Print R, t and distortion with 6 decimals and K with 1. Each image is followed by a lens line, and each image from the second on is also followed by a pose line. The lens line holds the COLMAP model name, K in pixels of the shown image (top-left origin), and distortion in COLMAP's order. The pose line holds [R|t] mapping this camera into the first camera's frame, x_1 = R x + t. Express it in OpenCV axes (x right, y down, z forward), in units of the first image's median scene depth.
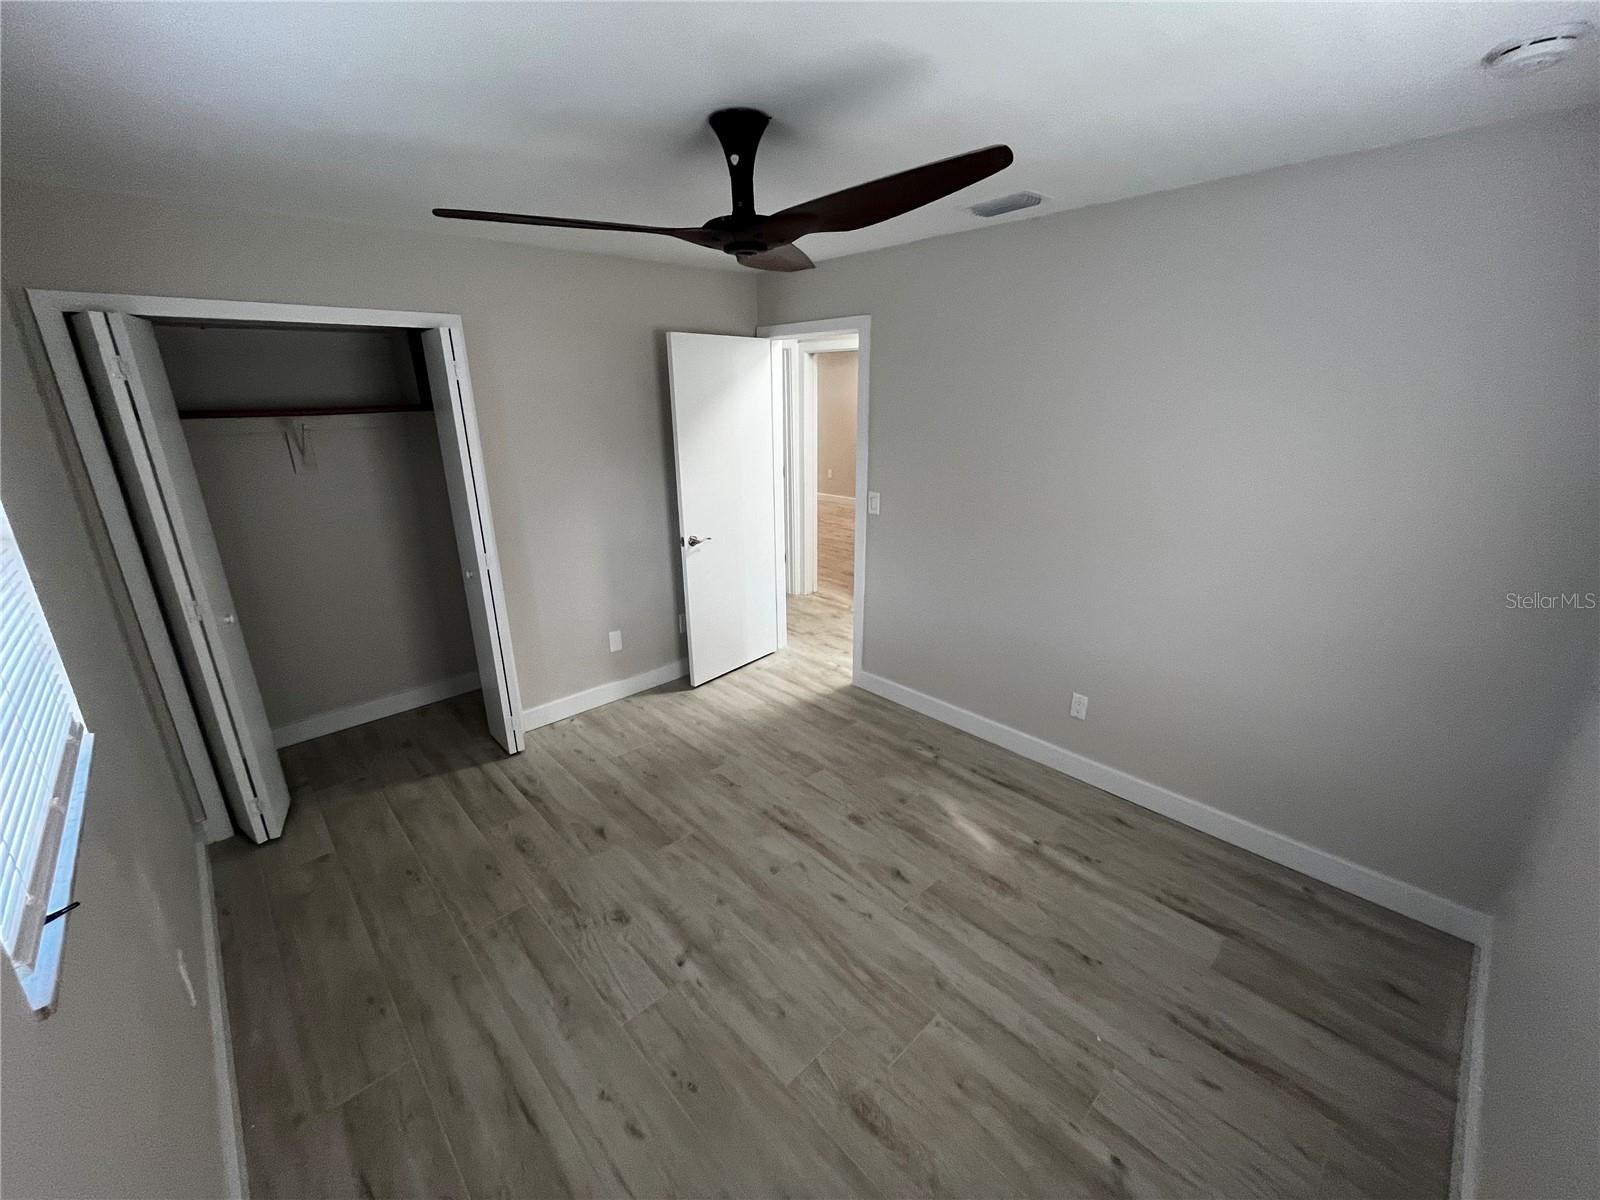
lens RADIAL K [[649.6, 0, 800.0], [0, 649.6, 600.0], [0, 0, 1]] dist [-0.002254, -0.000146]
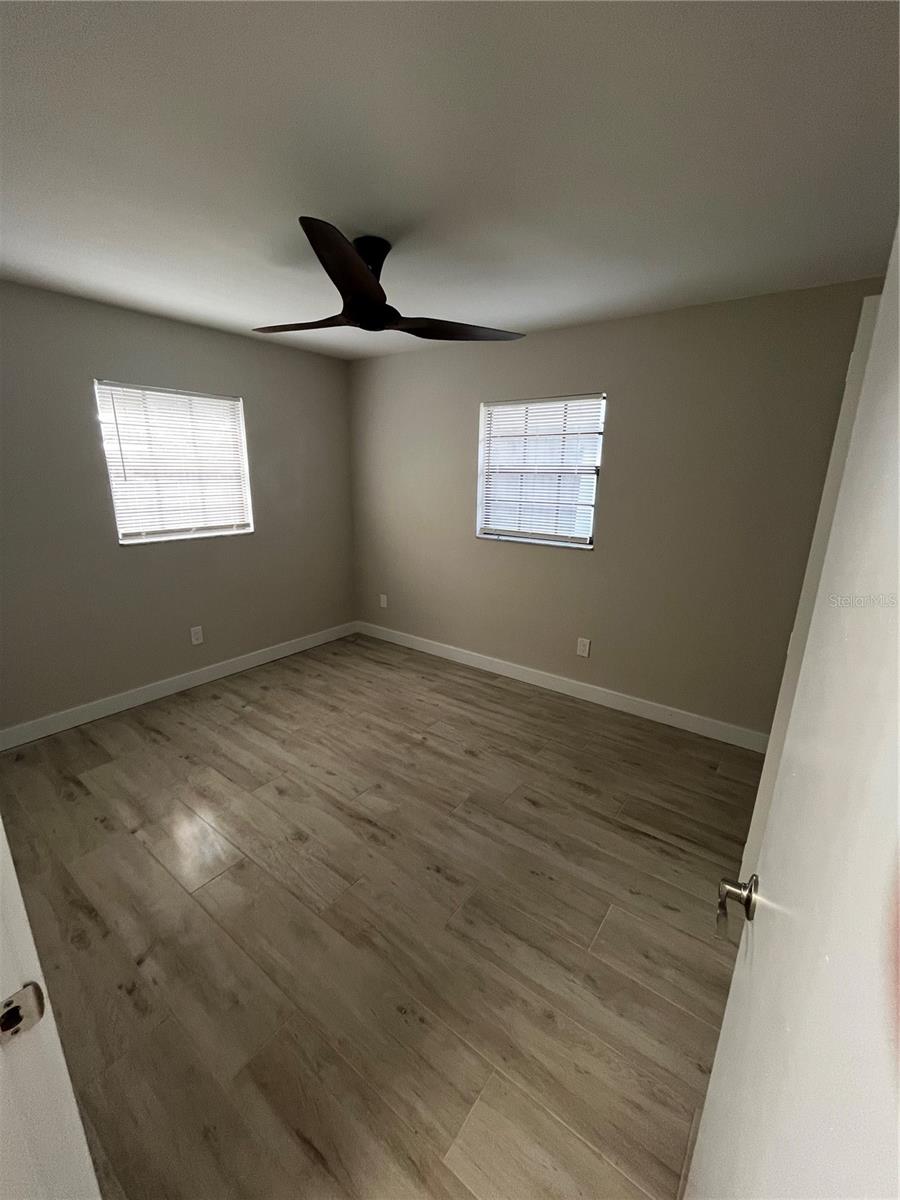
lens RADIAL K [[487.2, 0, 450.0], [0, 487.2, 600.0], [0, 0, 1]] dist [-0.002254, -0.000146]
pose [[-0.985277, 0.039842, -0.166257, -0.035411], [-0.057548, 0.838429, 0.541965, -0.453127], [0.160987, 0.543553, -0.823792, 1.676678]]
